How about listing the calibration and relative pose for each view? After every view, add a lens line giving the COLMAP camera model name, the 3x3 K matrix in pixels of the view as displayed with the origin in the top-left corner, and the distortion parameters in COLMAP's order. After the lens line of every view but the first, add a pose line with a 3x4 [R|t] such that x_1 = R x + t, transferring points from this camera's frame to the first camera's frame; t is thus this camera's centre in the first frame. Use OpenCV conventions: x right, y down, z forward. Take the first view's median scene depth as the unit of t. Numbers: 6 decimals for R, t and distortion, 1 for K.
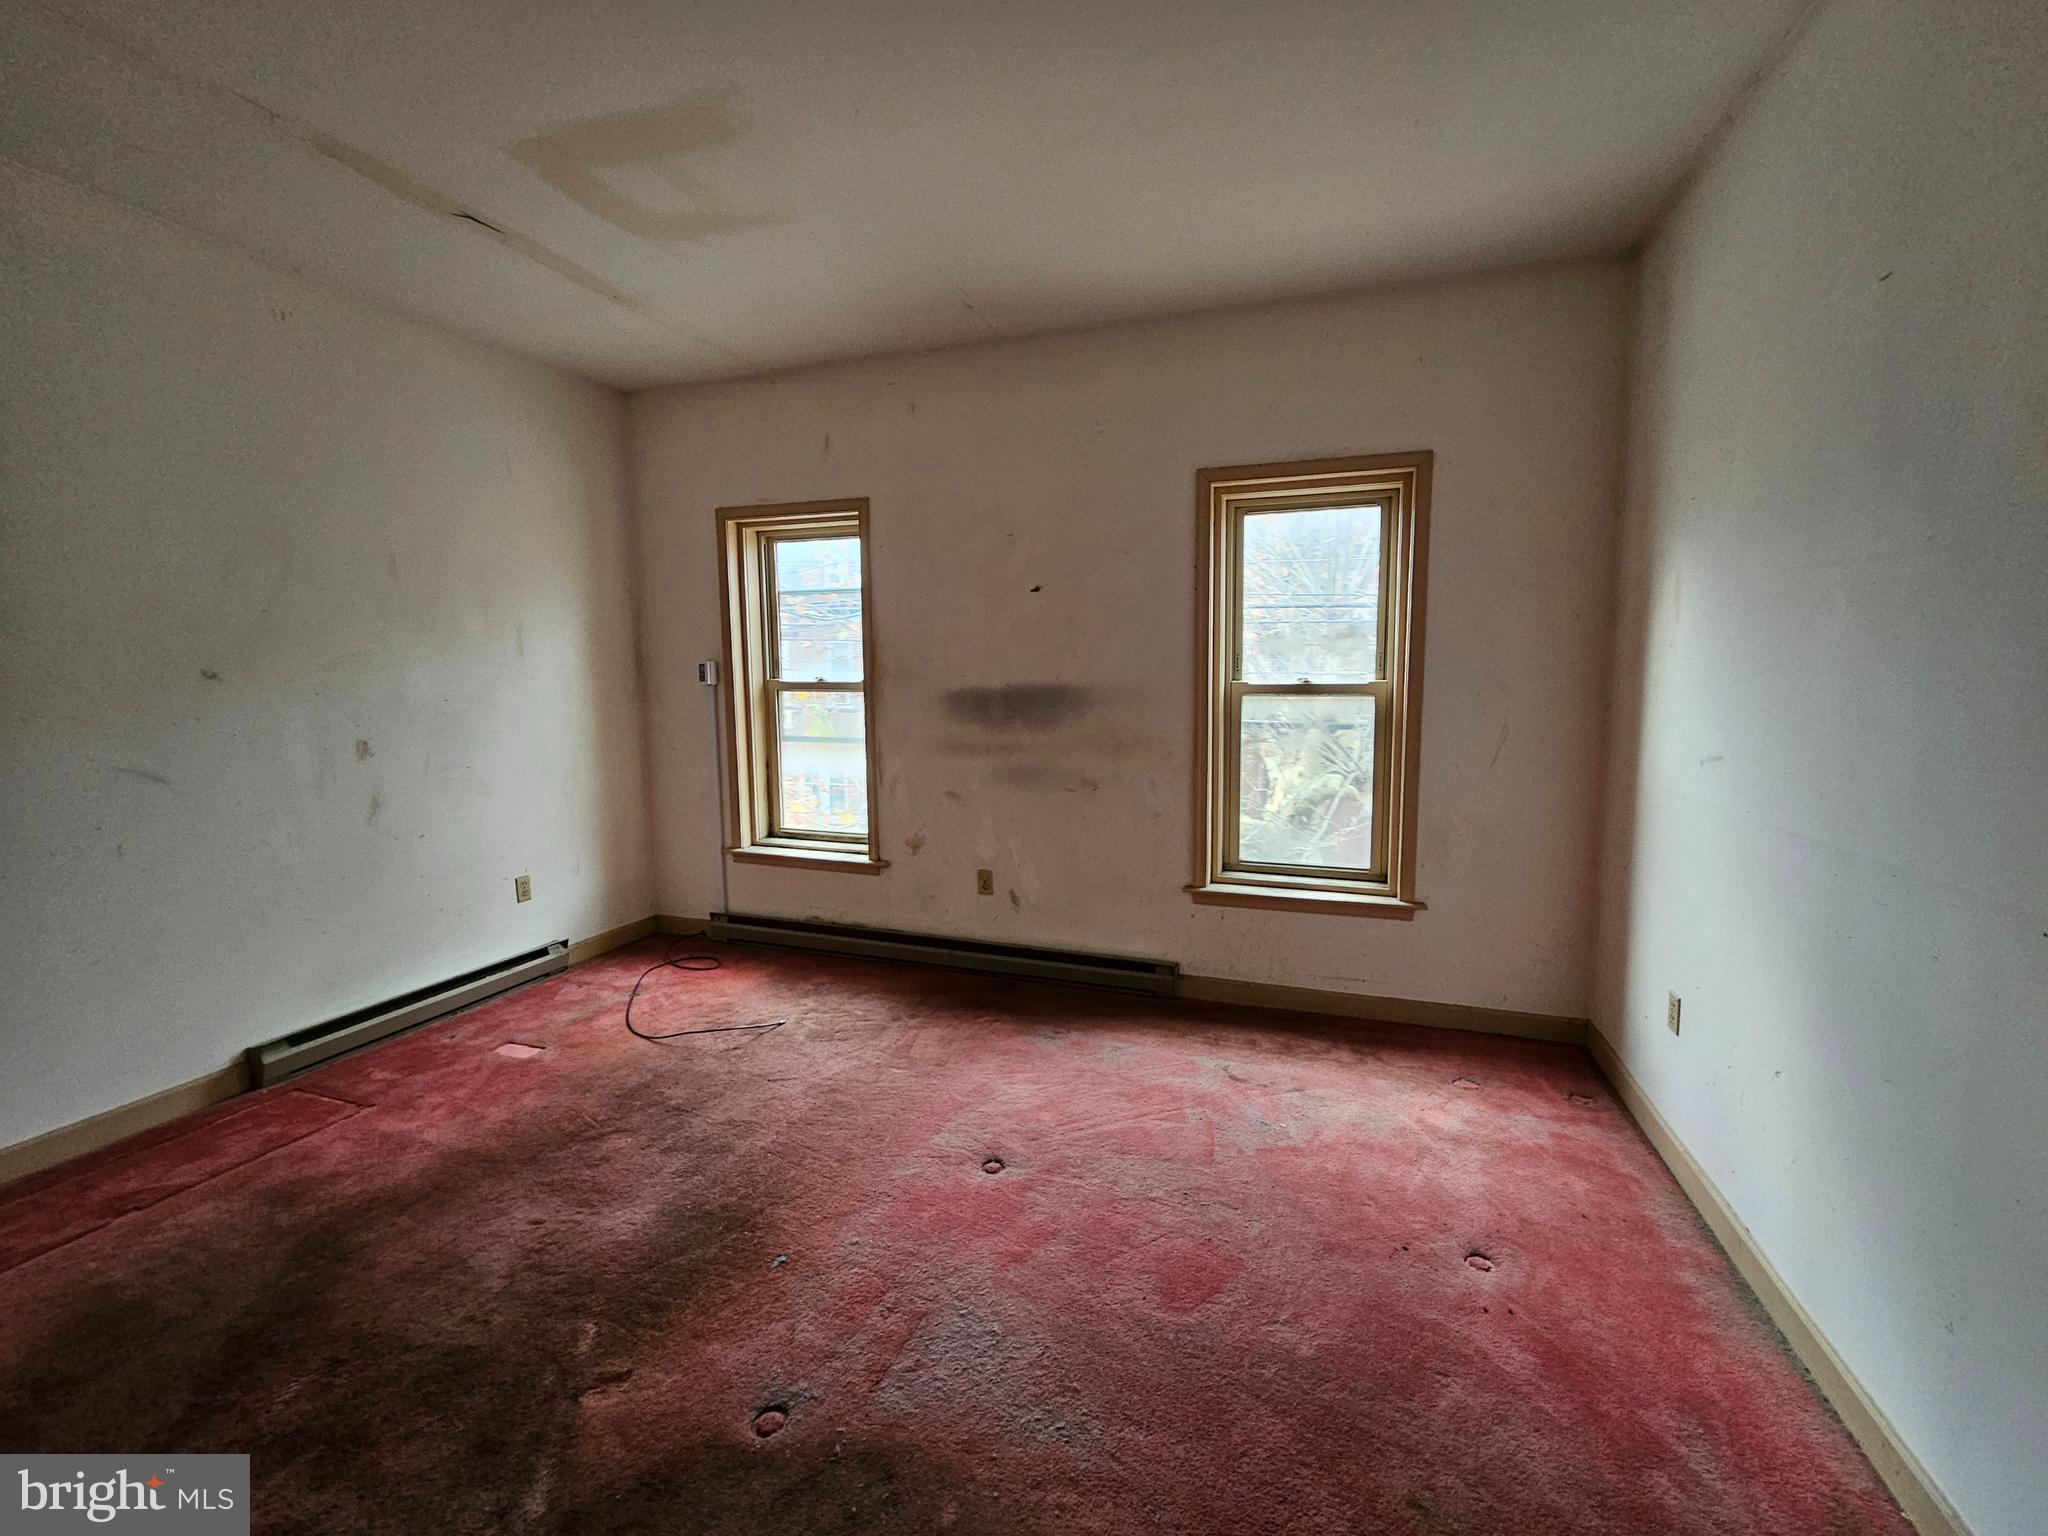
lens RADIAL K [[821.1, 0, 1024.0], [0, 821.1, 768.0], [0, 0, 1]] dist [0.001031, 0.000004]
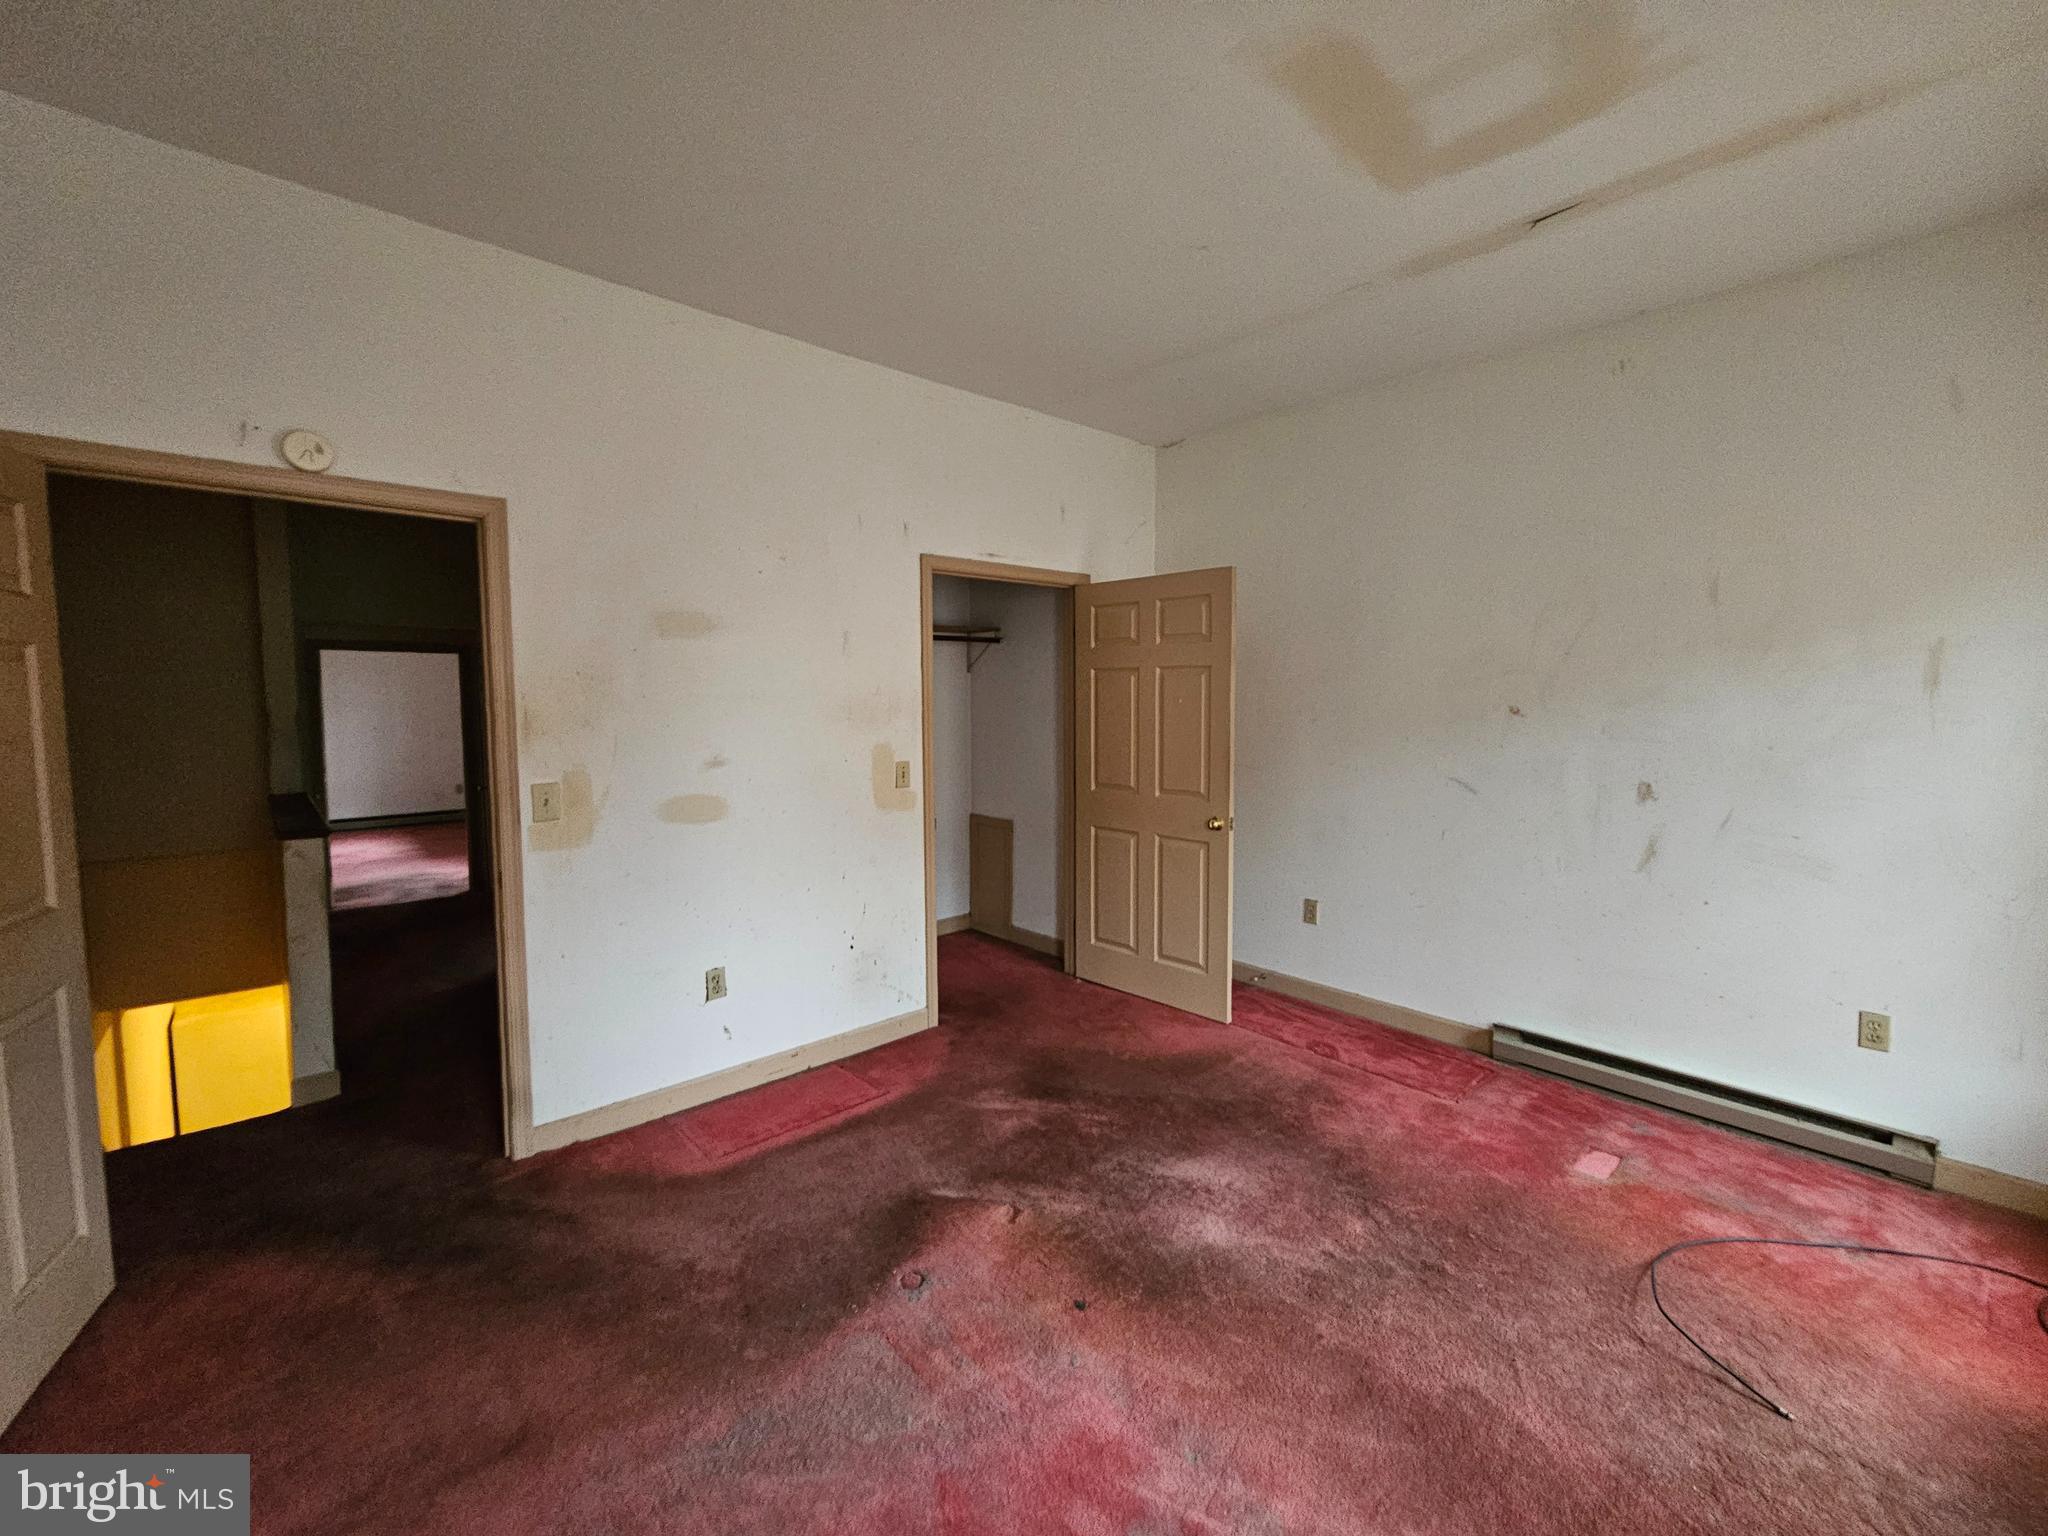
lens RADIAL K [[821.1, 0, 1024.0], [0, 821.1, 768.0], [0, 0, 1]] dist [0.001031, 0.000004]
pose [[-0.451773, 0.093879, -0.887180, 0.355544], [-0.096658, 0.983443, 0.153285, -0.126551], [0.886881, 0.155003, -0.435219, 0.782099]]
